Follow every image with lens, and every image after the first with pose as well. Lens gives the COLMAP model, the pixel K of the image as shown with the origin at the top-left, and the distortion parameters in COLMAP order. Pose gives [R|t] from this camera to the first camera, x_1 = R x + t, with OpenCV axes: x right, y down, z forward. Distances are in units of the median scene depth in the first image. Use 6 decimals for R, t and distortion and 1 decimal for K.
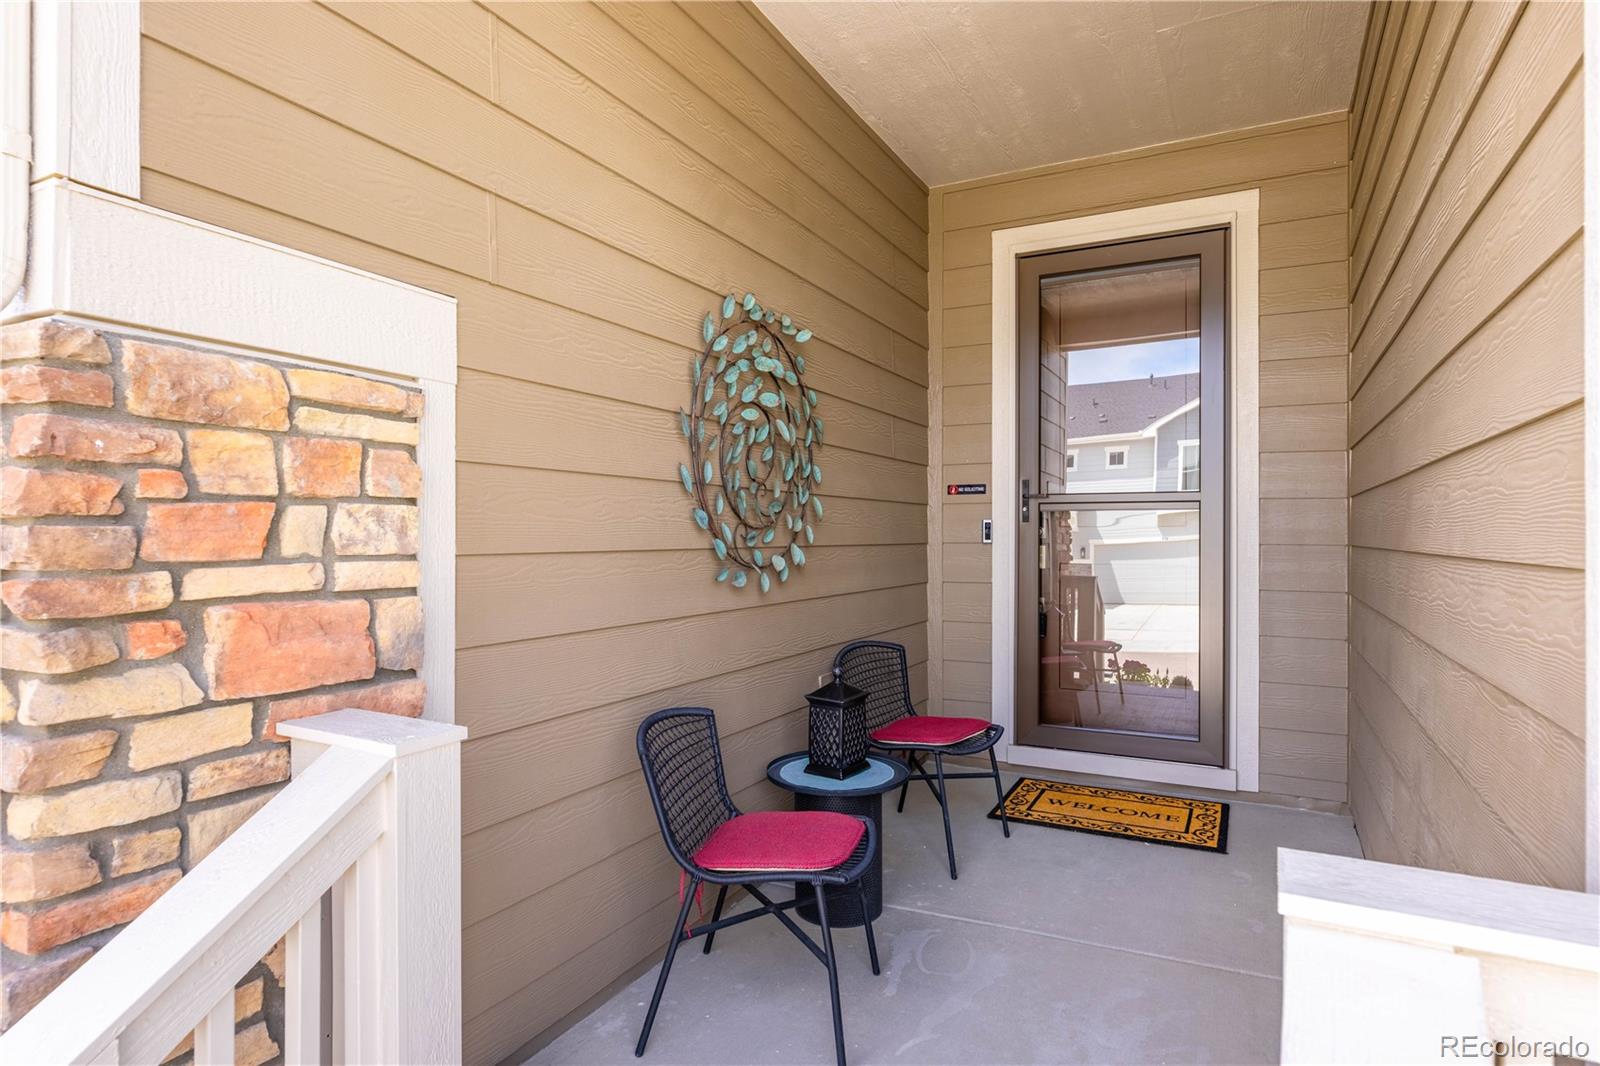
lens RADIAL K [[885.7, 0, 800.0], [0, 885.7, 533.0], [0, 0, 1]] dist [-0.000362, 0.000034]
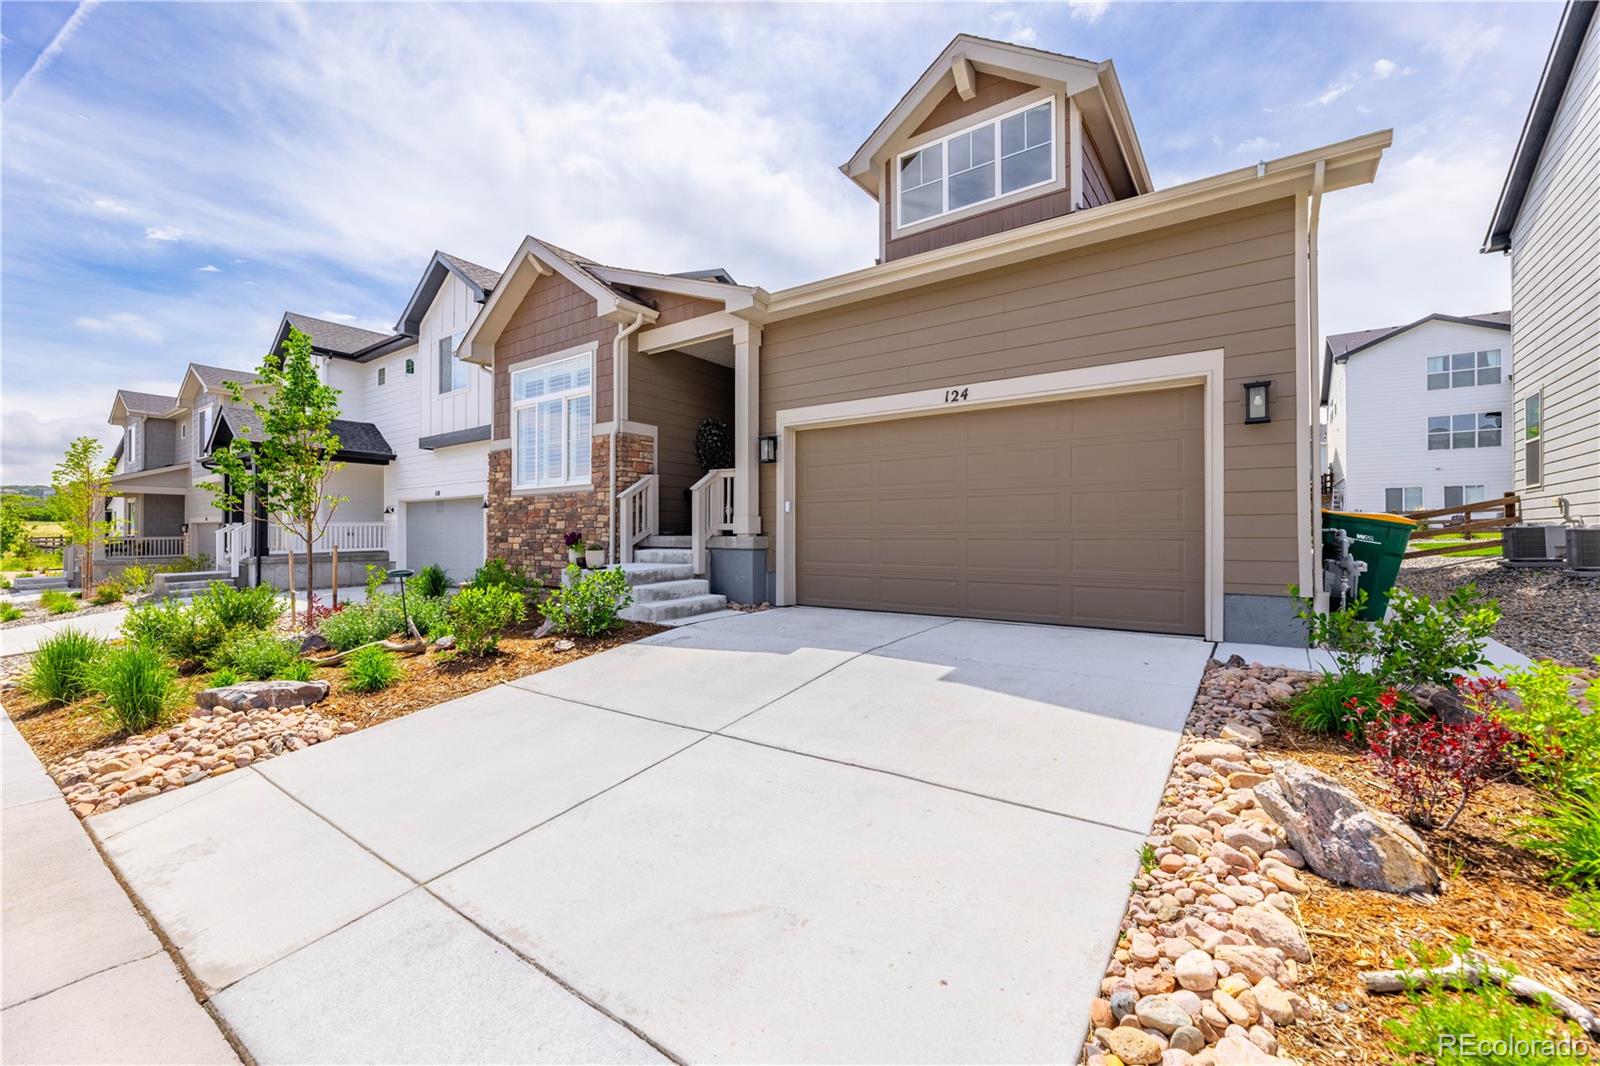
lens RADIAL K [[647.1, 0, 800.0], [0, 647.1, 533.0], [0, 0, 1]] dist [-0.000521, -0.000128]
pose [[0.989132, -0.004378, -0.146964, 1.526129], [0.004122, 0.999989, -0.002049, 0.622393], [0.146972, 0.001421, 0.989140, -4.028173]]
